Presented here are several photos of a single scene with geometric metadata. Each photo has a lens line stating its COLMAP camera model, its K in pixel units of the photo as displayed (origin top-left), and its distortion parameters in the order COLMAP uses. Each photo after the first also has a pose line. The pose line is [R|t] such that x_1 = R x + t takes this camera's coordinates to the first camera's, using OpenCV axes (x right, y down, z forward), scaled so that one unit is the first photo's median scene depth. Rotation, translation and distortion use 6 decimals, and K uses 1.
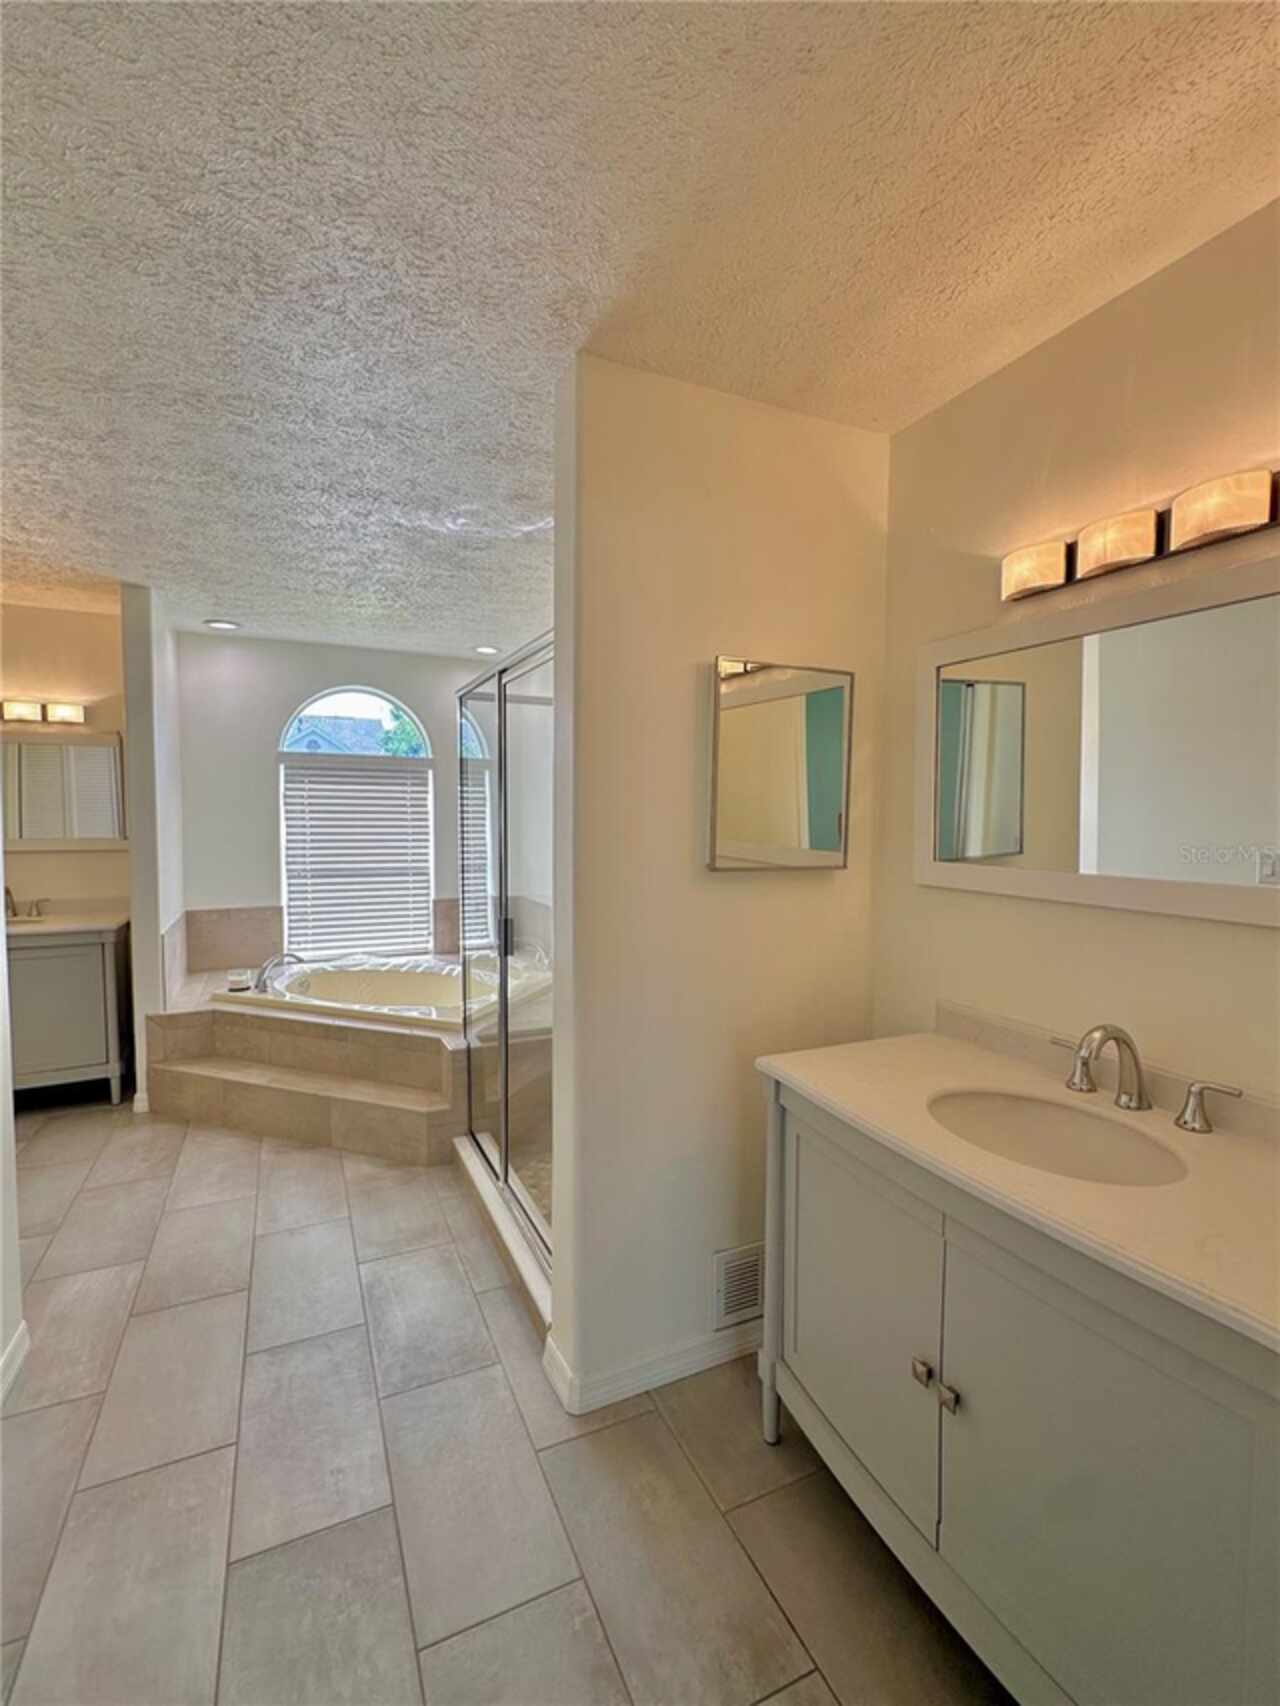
lens RADIAL K [[730.6, 0, 626.0], [0, 730.6, 859.7], [0, 0, 1]] dist [-0.001142, 0.000305]
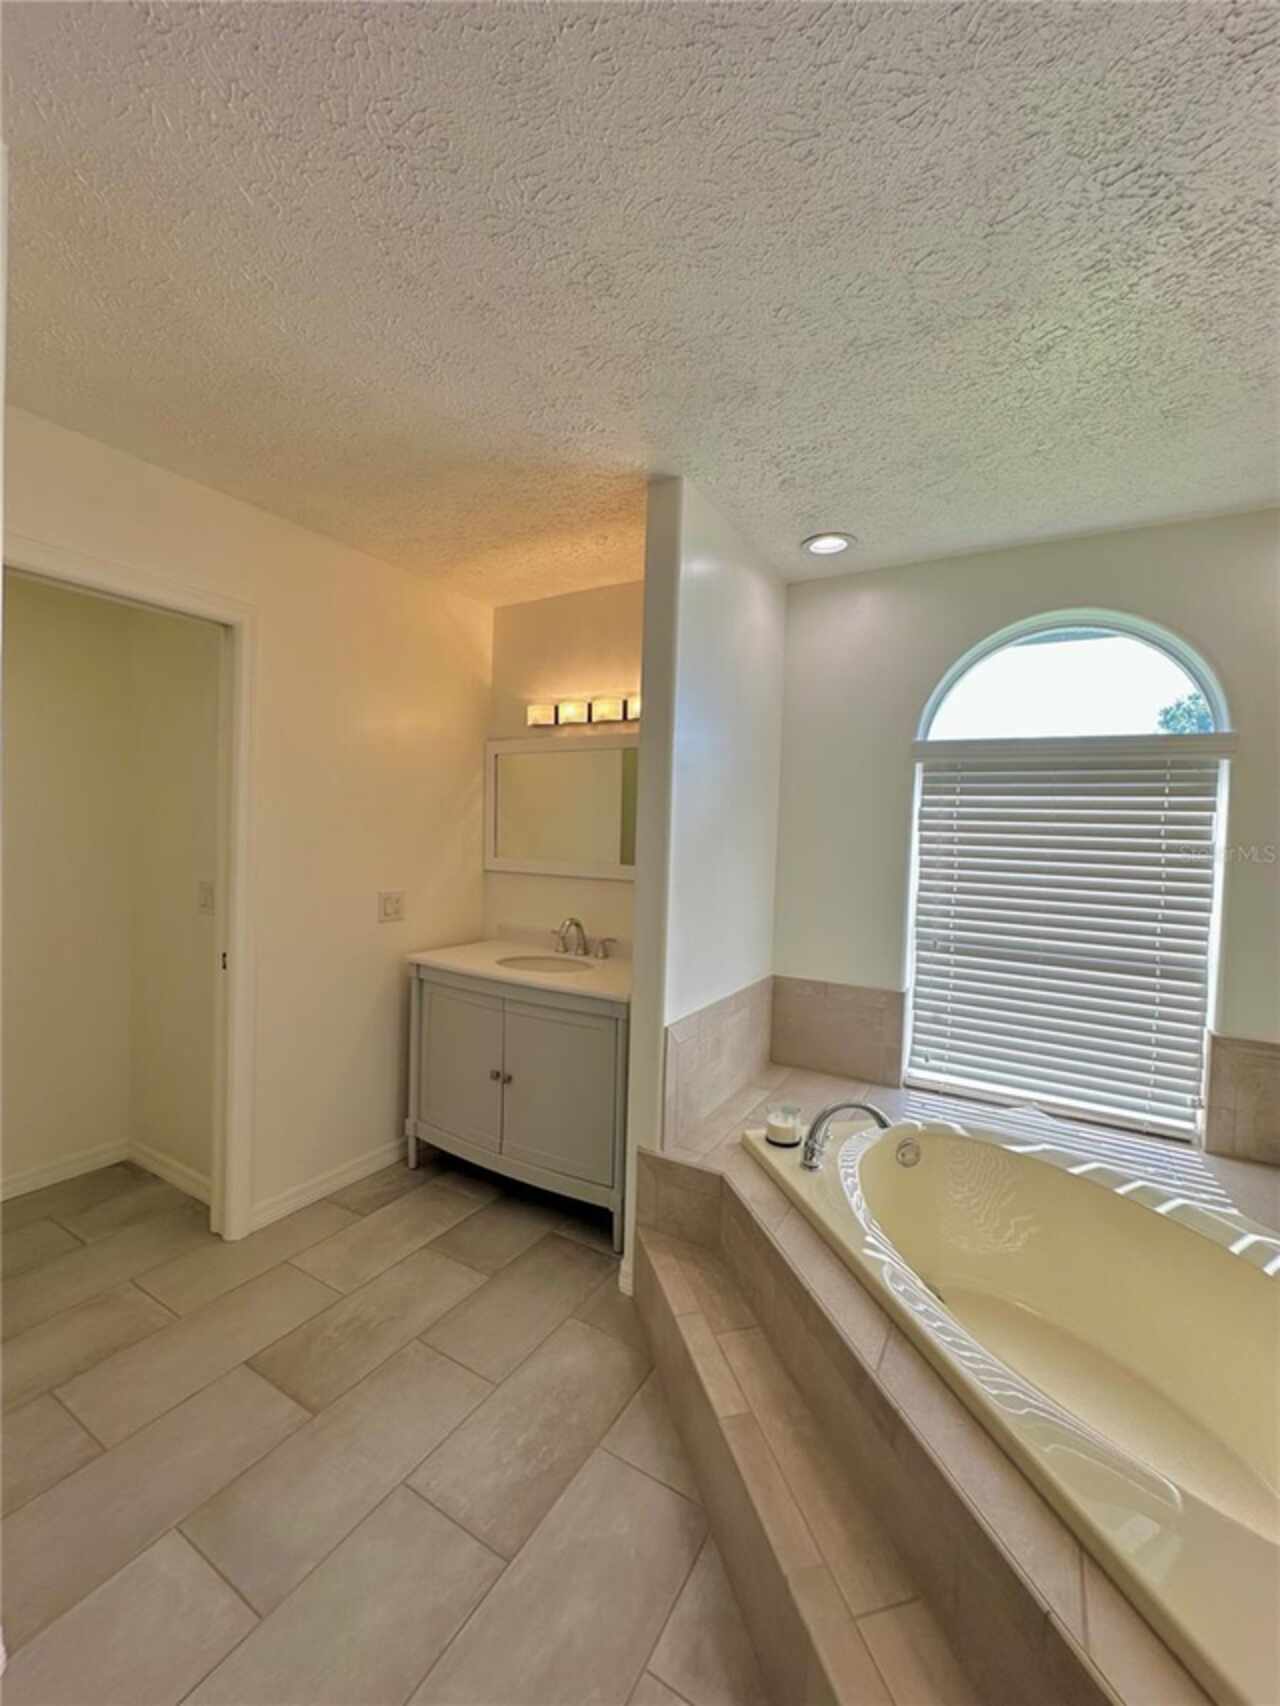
lens RADIAL K [[684.2, 0, 644.7], [0, 684.2, 850.0], [0, 0, 1]] dist [-0.001718, 0.000272]
pose [[0.574189, 0.037197, -0.817877, -0.129923], [-0.082054, 0.996552, -0.012282, -0.031275], [0.814601, 0.074163, 0.575261, 0.483357]]
